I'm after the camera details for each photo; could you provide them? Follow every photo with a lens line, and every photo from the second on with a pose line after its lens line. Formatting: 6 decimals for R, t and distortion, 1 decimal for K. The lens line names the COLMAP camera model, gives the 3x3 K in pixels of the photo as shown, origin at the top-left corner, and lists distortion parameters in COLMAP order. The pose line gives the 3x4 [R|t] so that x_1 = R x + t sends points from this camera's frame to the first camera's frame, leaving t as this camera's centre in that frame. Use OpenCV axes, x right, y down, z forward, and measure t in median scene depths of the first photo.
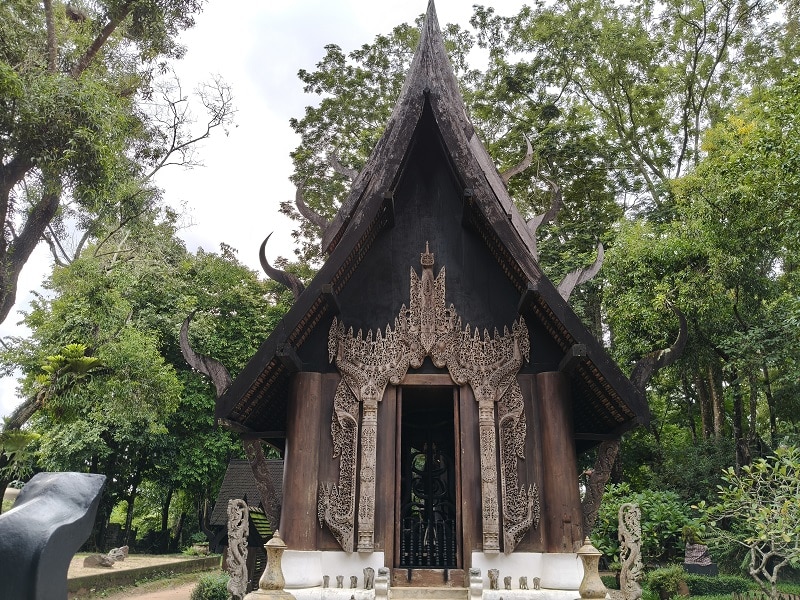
lens RADIAL K [[617.1, 0, 402.0], [0, 617.1, 300.0], [0, 0, 1]] dist [-0.016546, -0.004341]
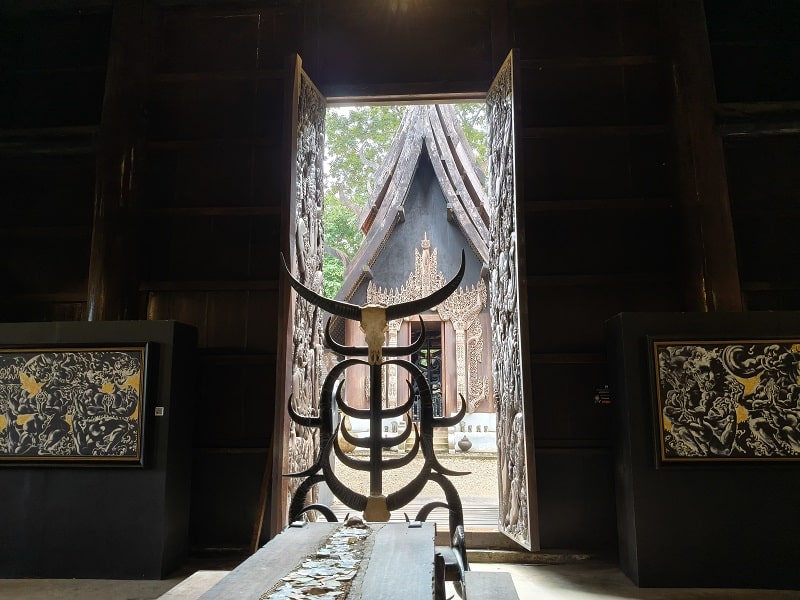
lens RADIAL K [[617.1, 0, 399.2], [0, 617.1, 299.8], [0, 0, 1]] dist [-0.016546, -0.004341]
pose [[0.999481, -0.013673, -0.029179, 0.018179], [0.018717, 0.983434, 0.180299, -0.229565], [0.026231, -0.180751, 0.983179, -0.675299]]
